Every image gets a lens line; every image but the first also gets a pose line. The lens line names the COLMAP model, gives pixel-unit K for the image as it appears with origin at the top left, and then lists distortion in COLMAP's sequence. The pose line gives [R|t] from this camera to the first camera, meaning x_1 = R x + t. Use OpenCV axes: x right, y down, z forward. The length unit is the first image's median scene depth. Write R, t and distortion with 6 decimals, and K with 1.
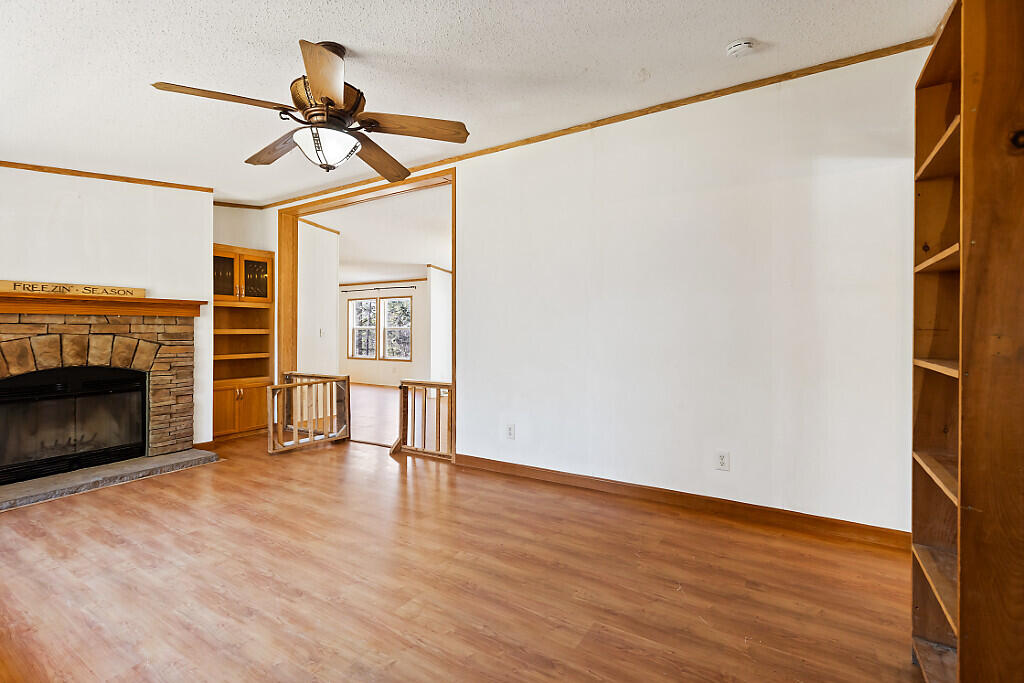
lens RADIAL K [[476.1, 0, 516.4], [0, 476.1, 322.0], [0, 0, 1]] dist [-0.000288, -0.000443]
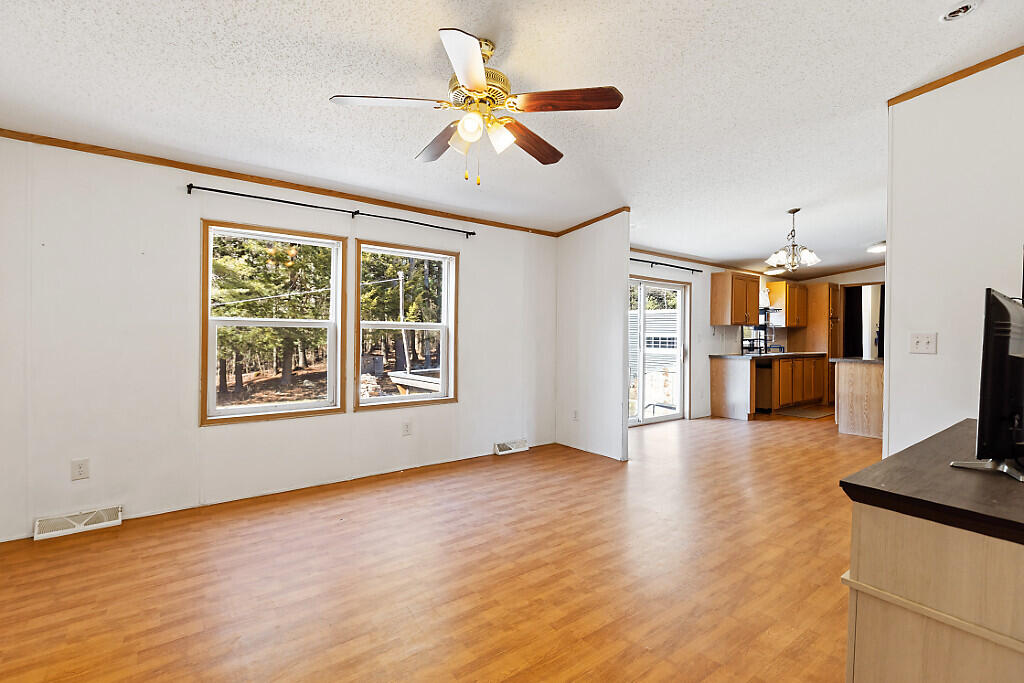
lens RADIAL K [[476.1, 0, 504.1], [0, 476.1, 334.2], [0, 0, 1]] dist [-0.000288, -0.000443]
pose [[0.351596, 0.003734, 0.936145, -1.409025], [-0.029762, 0.999531, 0.007191, 0.035805], [-0.935679, -0.030390, 0.351542, 1.817778]]
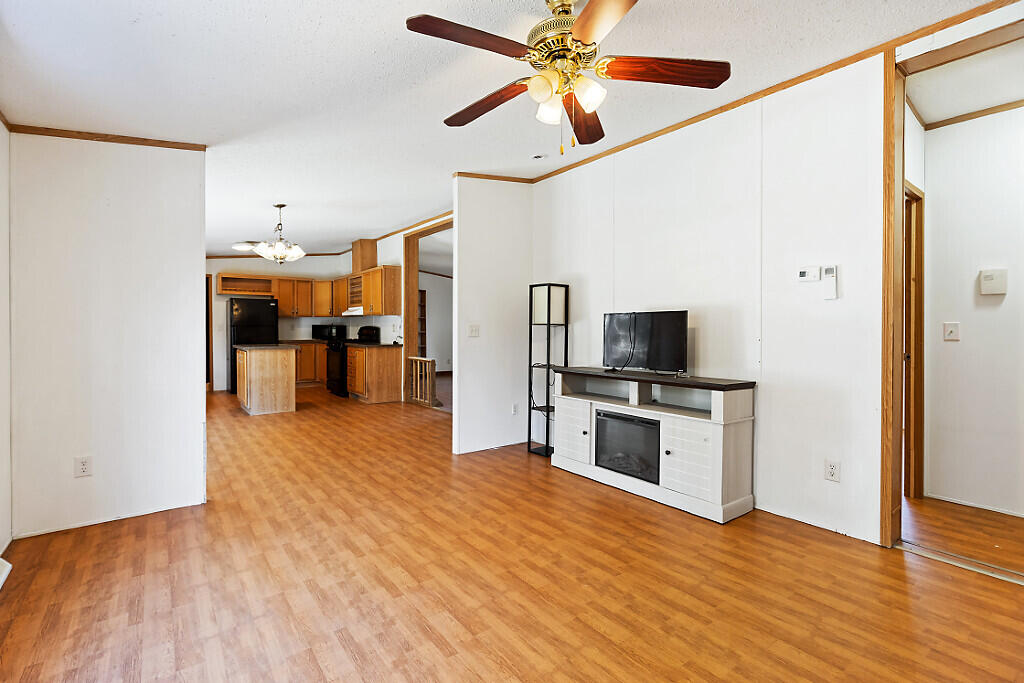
lens RADIAL K [[468.8, 0, 509.5], [0, 468.8, 327.3], [0, 0, 1]] dist [-0.000478, -0.000882]
pose [[-0.935051, 0.000920, 0.354511, -1.051450], [-0.005629, 0.999832, -0.017442, 0.047520], [-0.354467, -0.018305, -0.934889, 2.447137]]
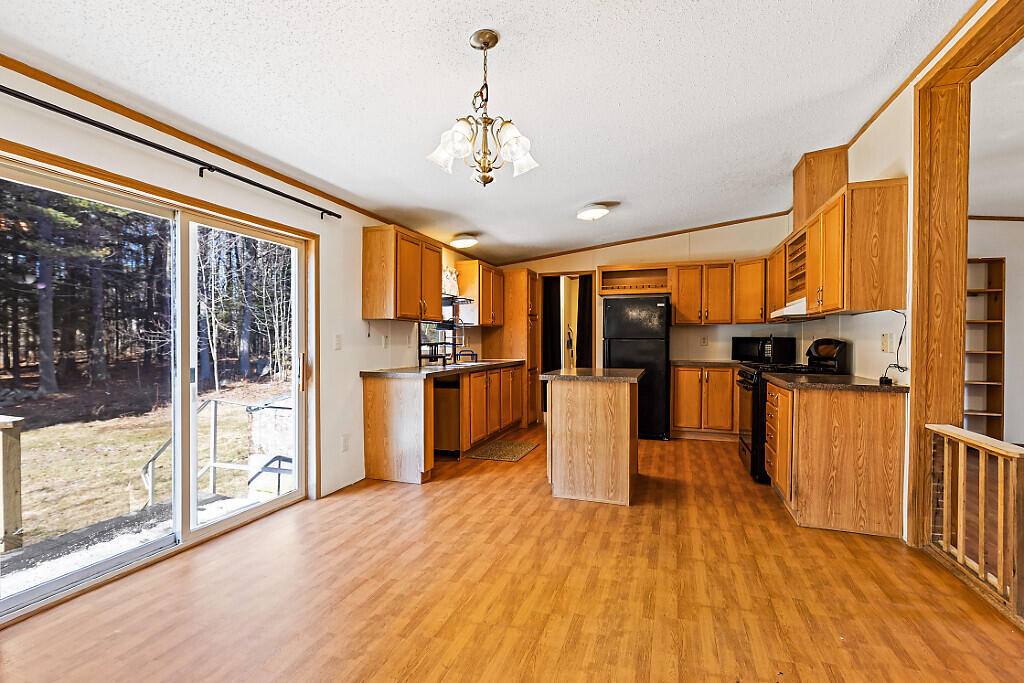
lens RADIAL K [[476.1, 0, 501.9], [0, 476.1, 346.8], [0, 0, 1]] dist [-0.000288, -0.000443]
pose [[-0.212784, -0.013848, 0.977001, -0.592759], [-0.023086, 0.999692, 0.009142, 0.033980], [-0.976826, -0.020609, -0.213039, 1.661520]]
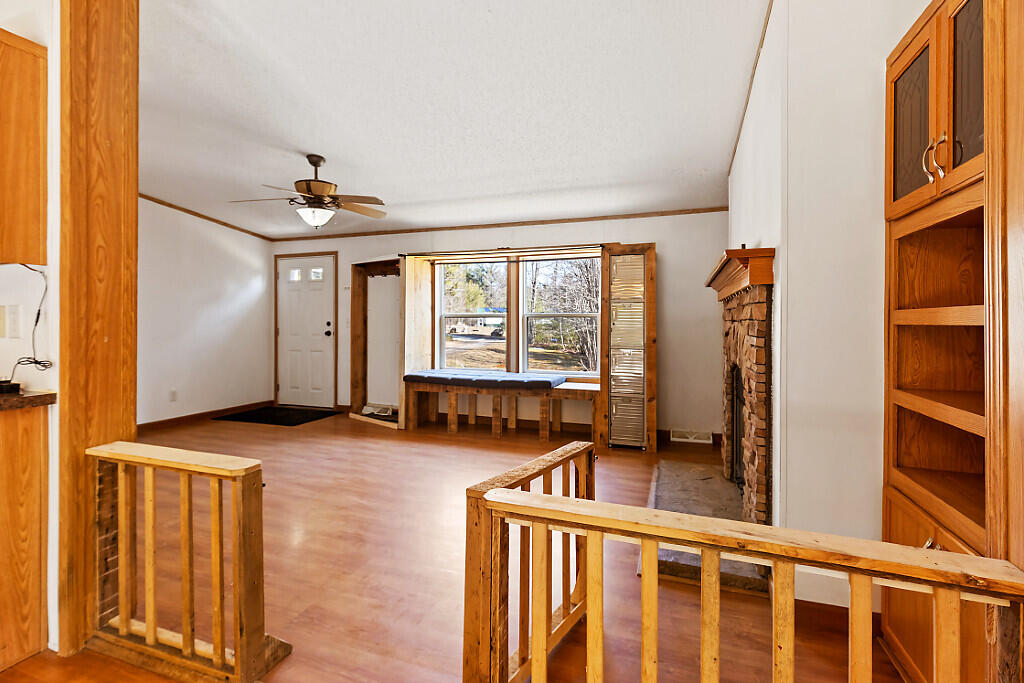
lens RADIAL K [[476.1, 0, 509.4], [0, 476.1, 319.9], [0, 0, 1]] dist [-0.000288, -0.000443]
pose [[-0.977455, 0.001917, -0.211134, -0.366227], [0.005996, 0.999808, -0.018679, 0.030521], [0.211057, -0.019524, -0.977279, 1.449239]]
